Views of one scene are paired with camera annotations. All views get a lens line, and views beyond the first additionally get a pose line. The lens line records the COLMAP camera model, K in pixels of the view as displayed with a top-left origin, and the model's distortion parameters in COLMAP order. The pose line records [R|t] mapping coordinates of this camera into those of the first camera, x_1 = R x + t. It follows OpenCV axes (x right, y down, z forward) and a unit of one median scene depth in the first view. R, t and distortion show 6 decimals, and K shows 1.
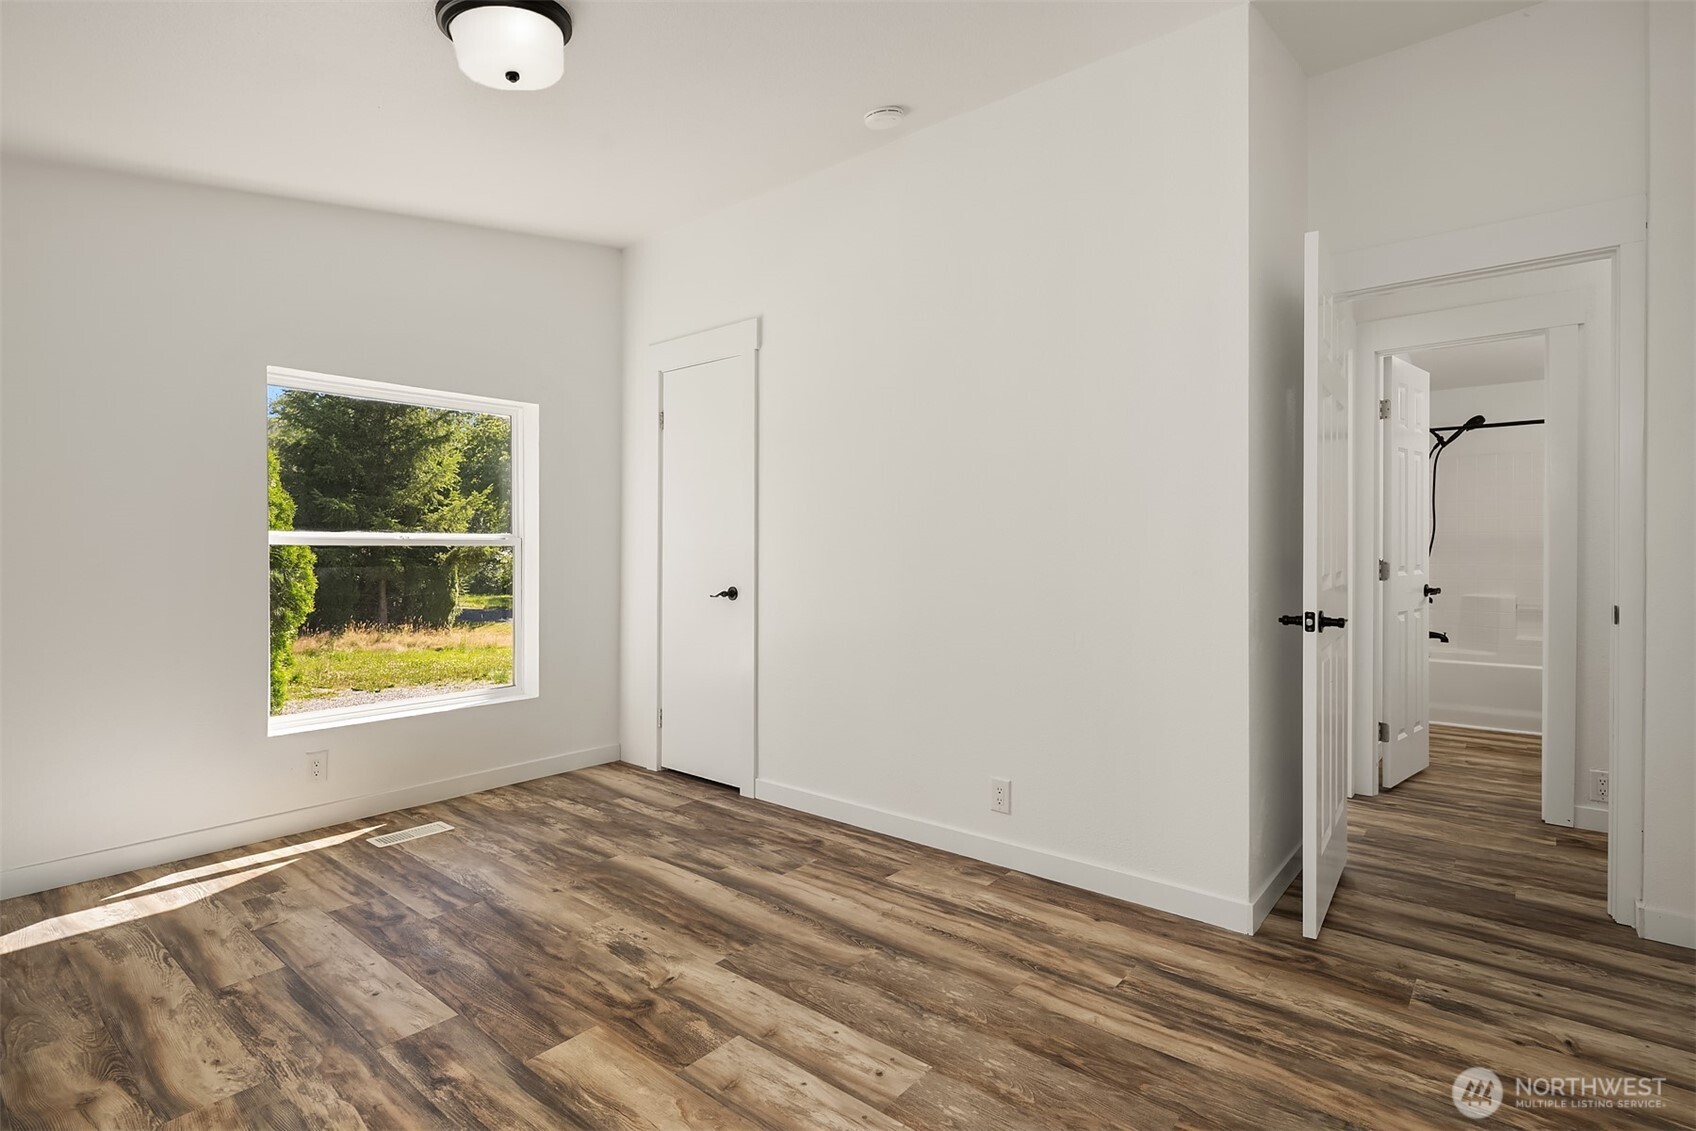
lens RADIAL K [[821.6, 0, 848.9], [0, 821.6, 559.5], [0, 0, 1]] dist [-0.000369, -0.002616]
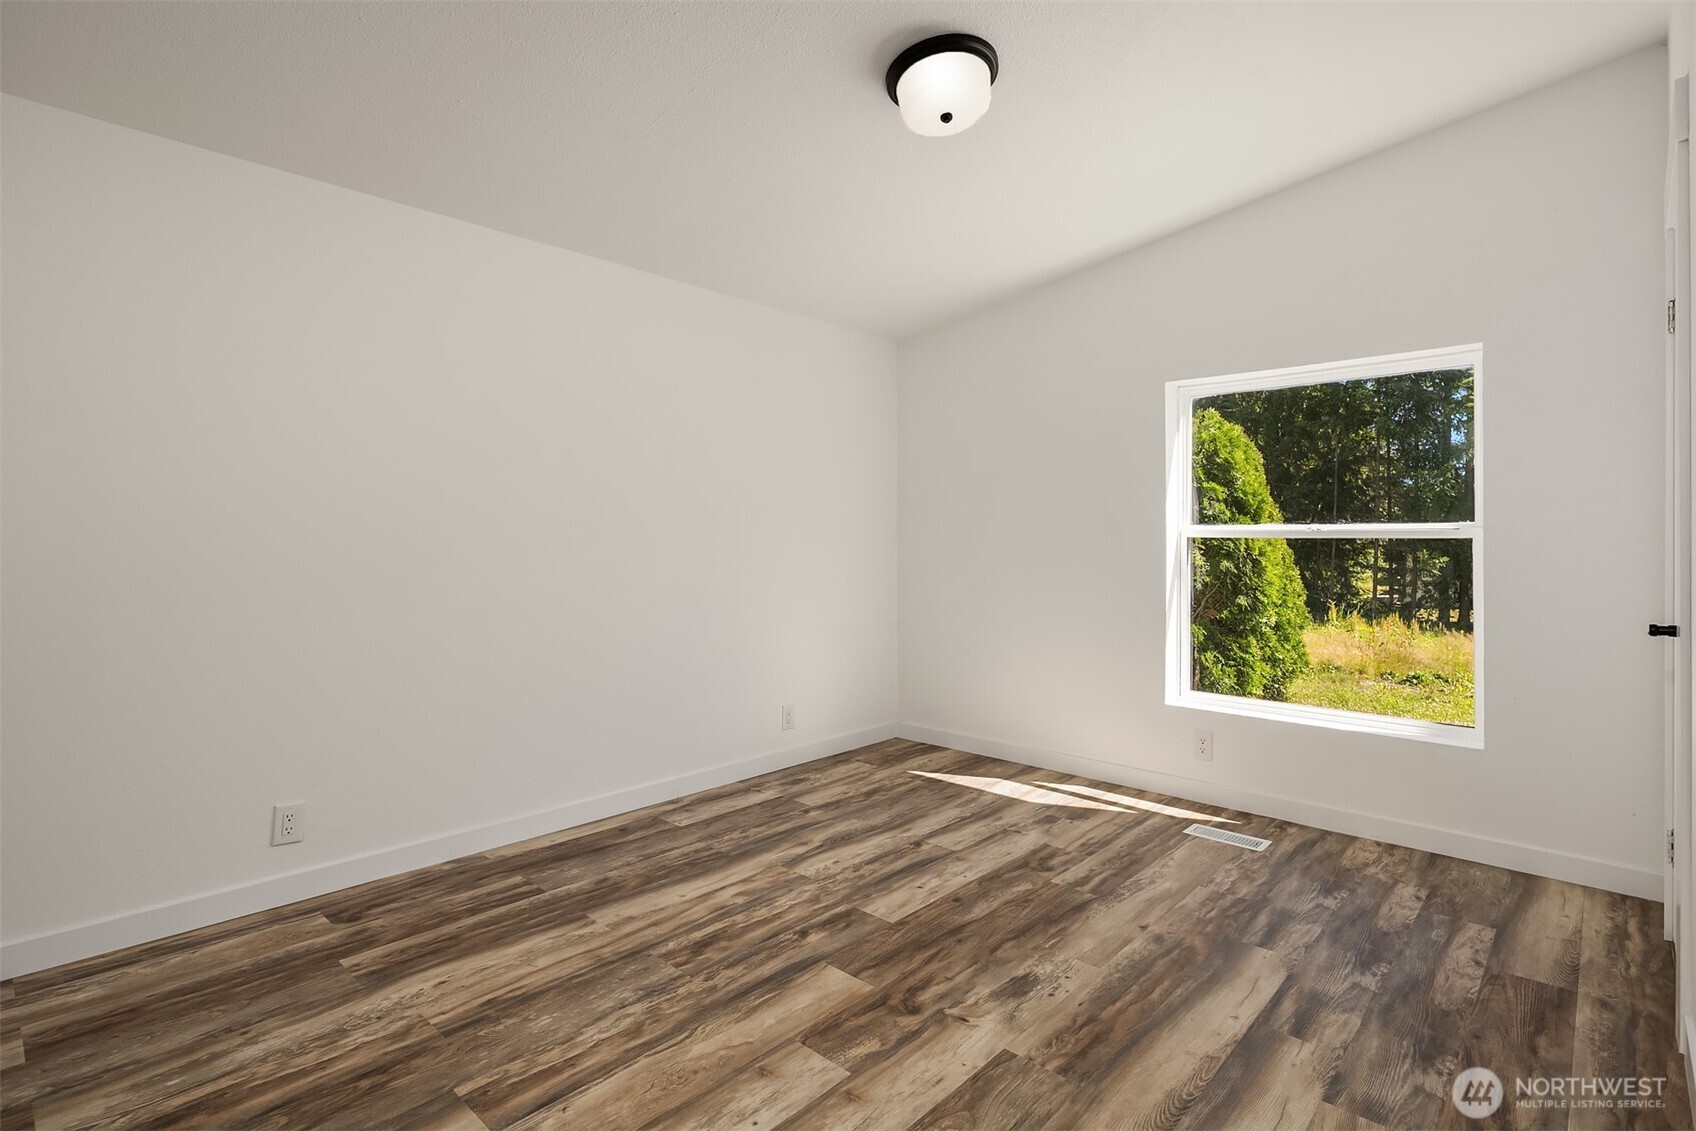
lens RADIAL K [[821.6, 0, 852.4], [0, 821.6, 540.1], [0, 0, 1]] dist [-0.000369, -0.002616]
pose [[-0.041805, 0.001439, -0.999125, 0.505492], [-0.020236, 0.999793, 0.002287, -0.008107], [0.998921, 0.020314, -0.041768, 0.673260]]
